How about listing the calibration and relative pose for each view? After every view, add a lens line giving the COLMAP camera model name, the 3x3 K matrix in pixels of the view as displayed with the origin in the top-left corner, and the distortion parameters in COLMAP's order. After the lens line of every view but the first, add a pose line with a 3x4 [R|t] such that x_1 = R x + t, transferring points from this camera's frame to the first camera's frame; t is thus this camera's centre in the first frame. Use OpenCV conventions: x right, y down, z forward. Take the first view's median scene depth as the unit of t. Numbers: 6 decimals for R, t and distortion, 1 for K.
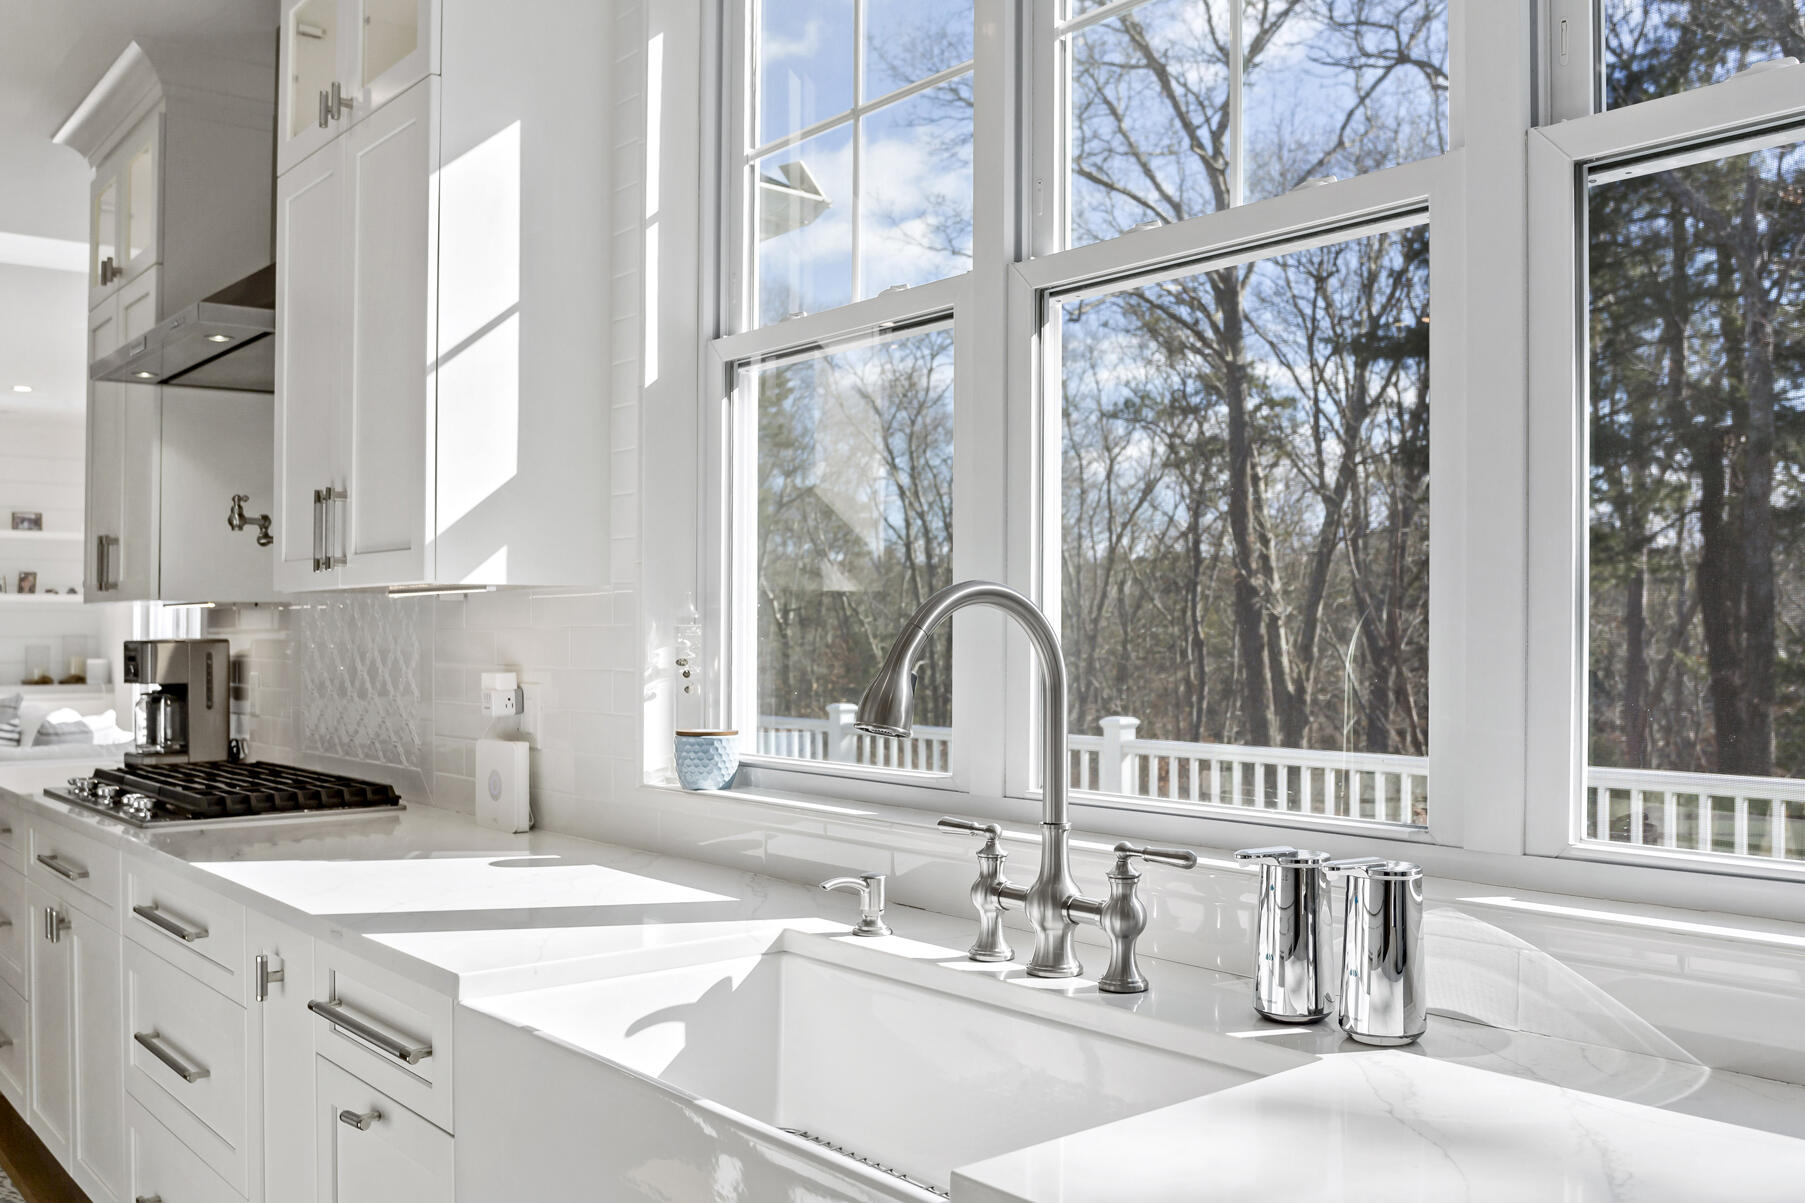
lens RADIAL K [[1550.8, 0, 880.5], [0, 1550.8, 658.6], [0, 0, 1]] dist [0.001953, -0.017476]
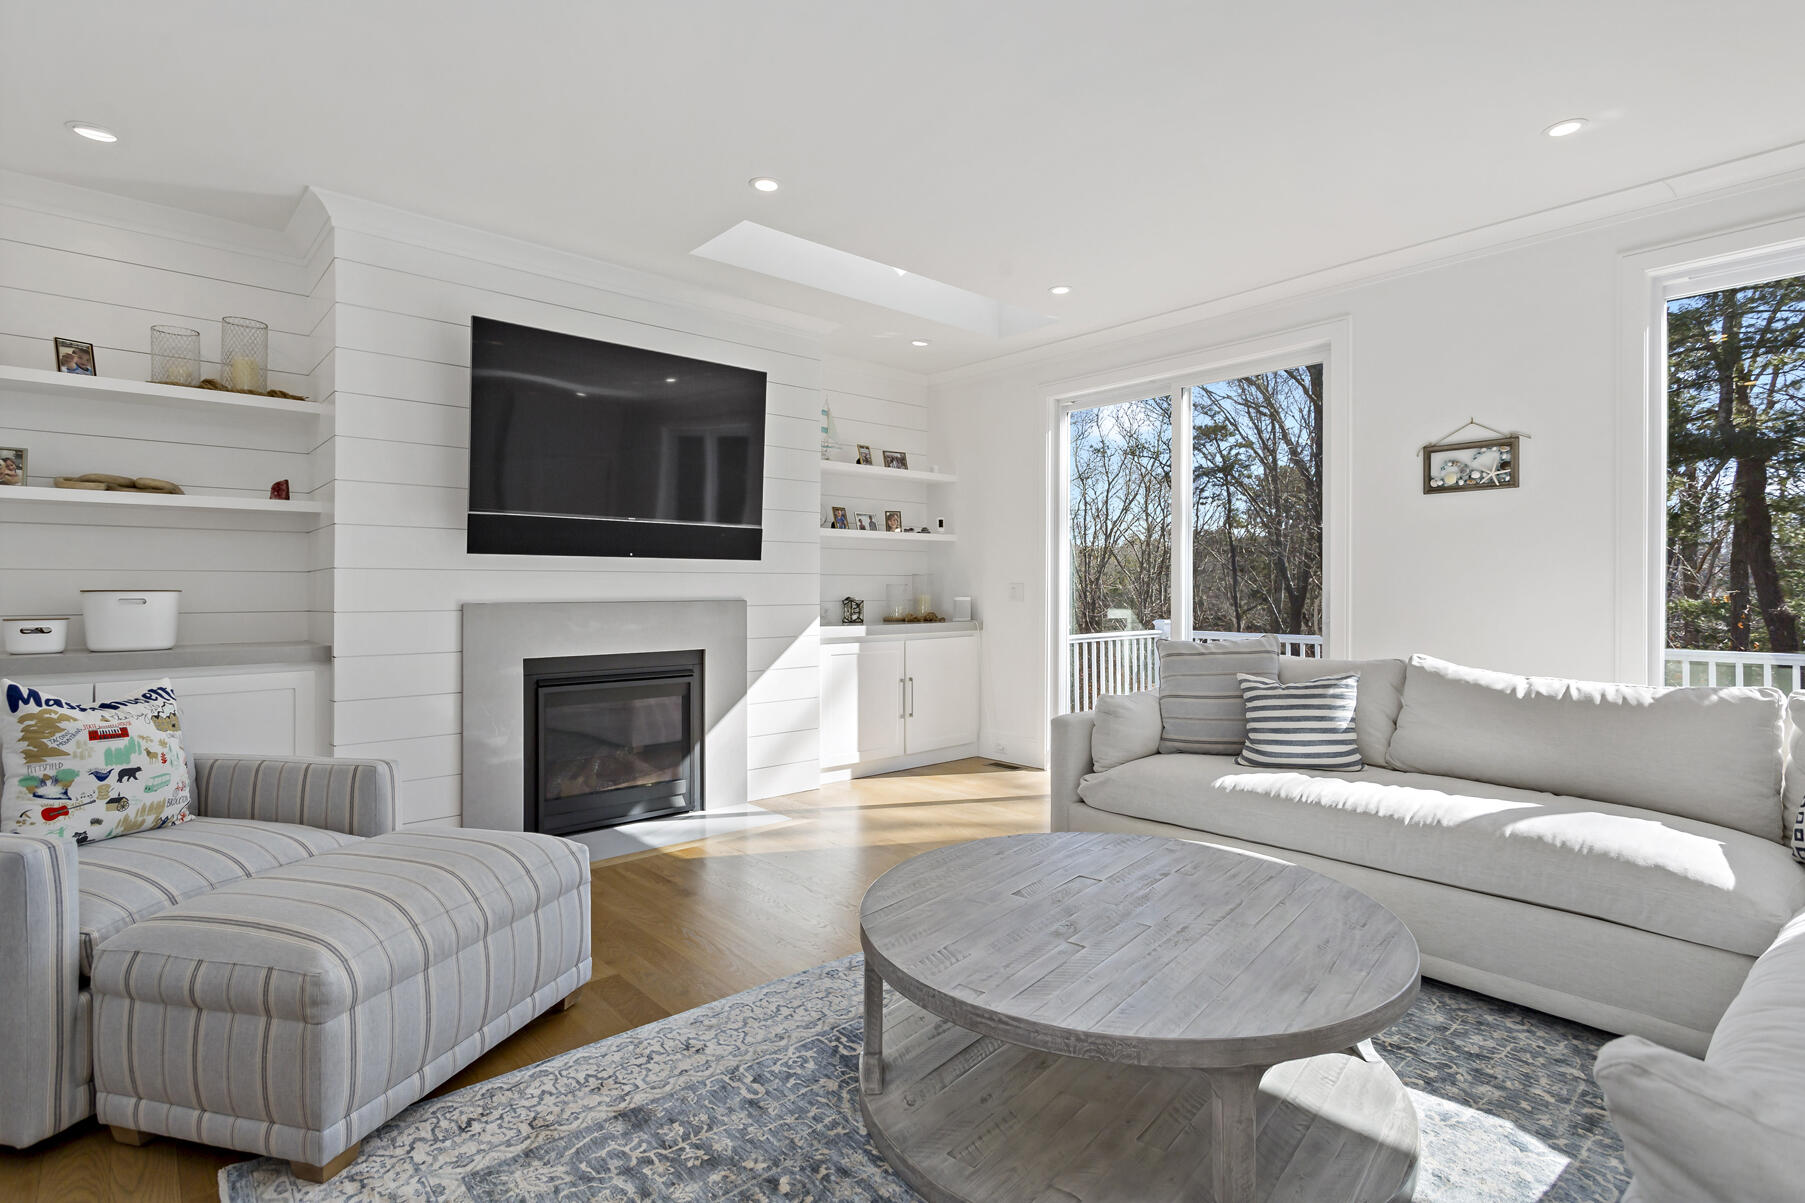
lens RADIAL K [[889.3, 0, 926.3], [0, 889.3, 557.7], [0, 0, 1]] dist [0.000590, 0.002059]
pose [[0.999080, -0.001284, 0.042861, -1.359332], [0.003441, 0.998729, -0.050284, 0.011059], [-0.042742, 0.050385, 0.997815, 1.018888]]
